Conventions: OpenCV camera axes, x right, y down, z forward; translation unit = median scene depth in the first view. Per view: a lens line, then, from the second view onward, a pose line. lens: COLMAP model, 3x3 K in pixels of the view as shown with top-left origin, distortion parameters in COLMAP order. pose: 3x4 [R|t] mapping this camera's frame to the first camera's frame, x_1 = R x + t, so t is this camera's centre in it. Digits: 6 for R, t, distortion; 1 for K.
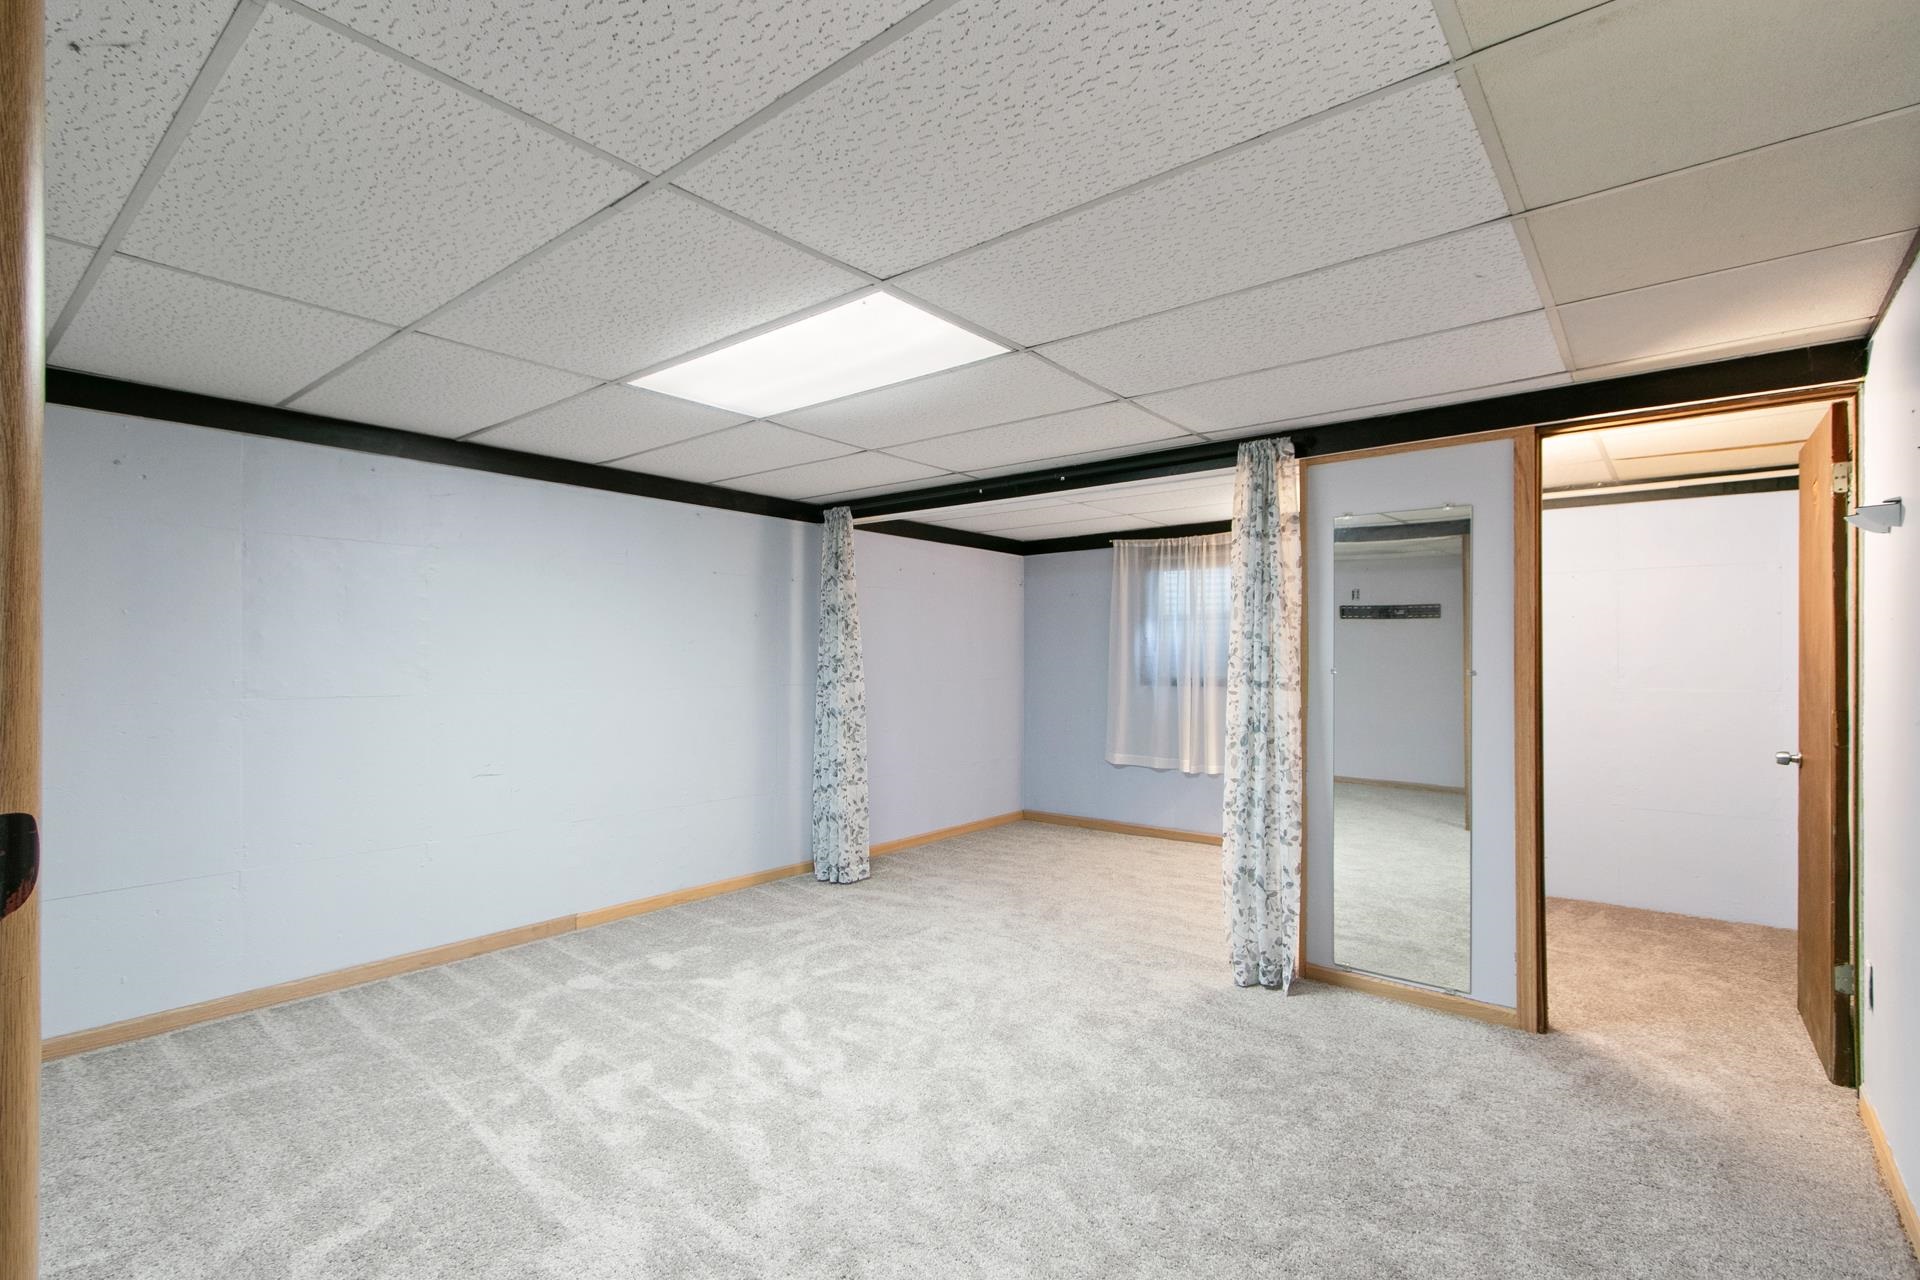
lens RADIAL K [[900.1, 0, 956.2], [0, 900.1, 640.9], [0, 0, 1]] dist [0.010161, -0.002399]
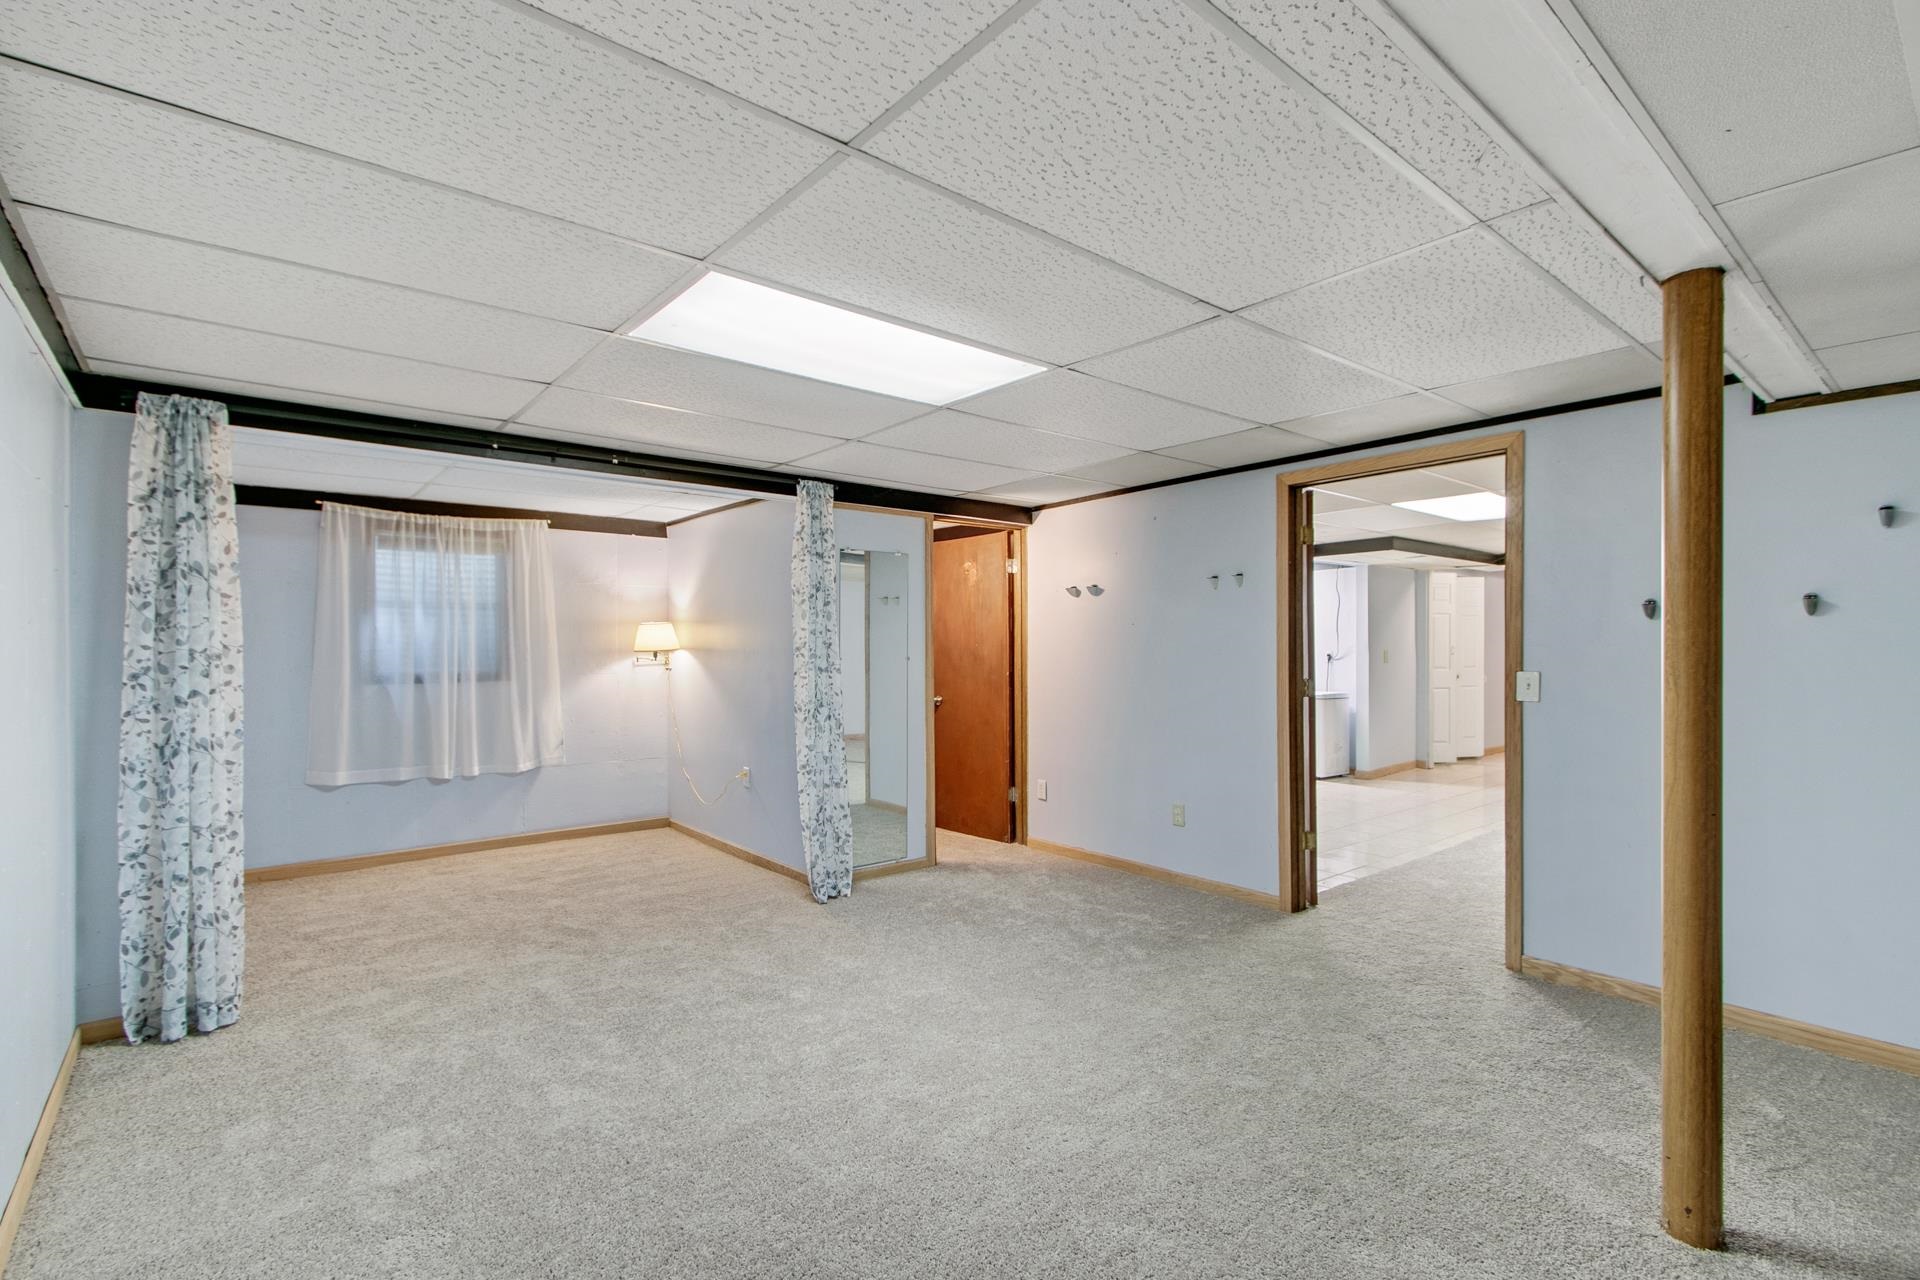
lens RADIAL K [[871.0, 0, 968.5], [0, 871.0, 639.4], [0, 0, 1]] dist [-0.002898, -0.000856]
pose [[0.172334, 0.008600, 0.985001, -0.606678], [-0.013857, 0.999884, -0.006306, 0.006234], [-0.984941, -0.012562, 0.172434, 0.402998]]
